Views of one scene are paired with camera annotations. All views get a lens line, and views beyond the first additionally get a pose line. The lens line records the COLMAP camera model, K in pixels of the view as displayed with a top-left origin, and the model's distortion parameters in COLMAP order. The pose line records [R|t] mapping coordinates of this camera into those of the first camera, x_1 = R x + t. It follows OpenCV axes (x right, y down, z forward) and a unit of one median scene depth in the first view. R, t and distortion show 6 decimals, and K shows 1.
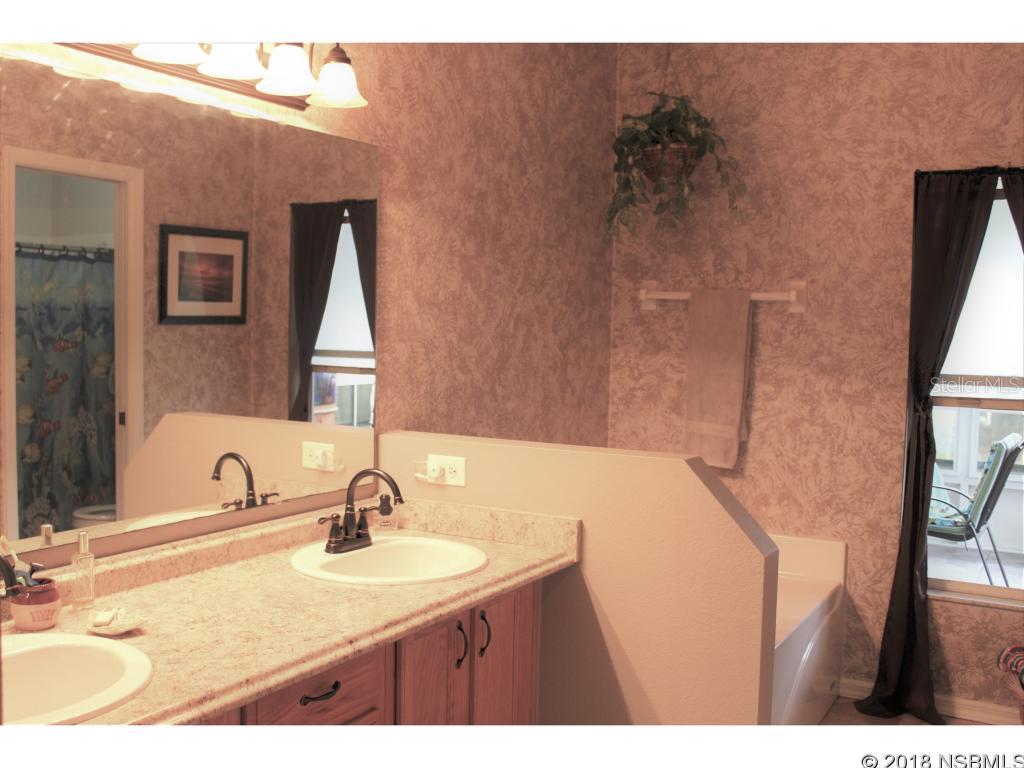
lens RADIAL K [[1049.6, 0, 511.1], [0, 1049.6, 386.4], [0, 0, 1]] dist [-0.068673, 0.000000]
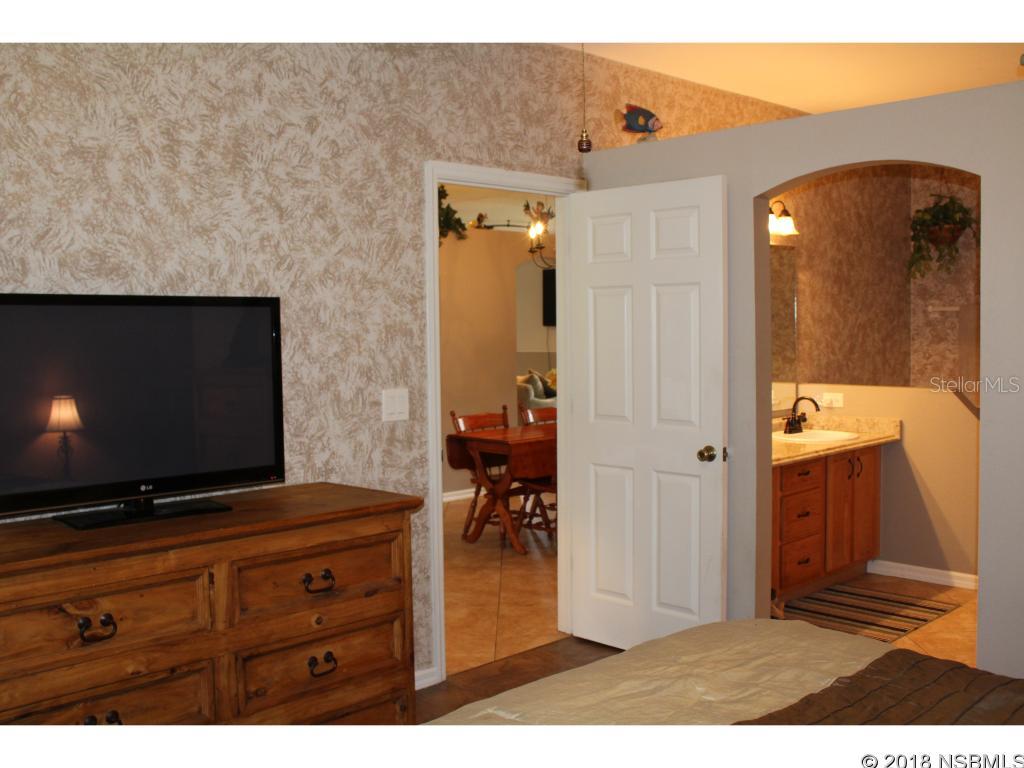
lens RADIAL K [[1049.6, 0, 511.0], [0, 1049.6, 378.9], [0, 0, 1]] dist [-0.068673, 0.000000]
pose [[0.965346, -0.017705, -0.260372, -0.107147], [0.015630, 0.999827, -0.010036, 0.036923], [0.260504, 0.005619, 0.965456, -0.907658]]
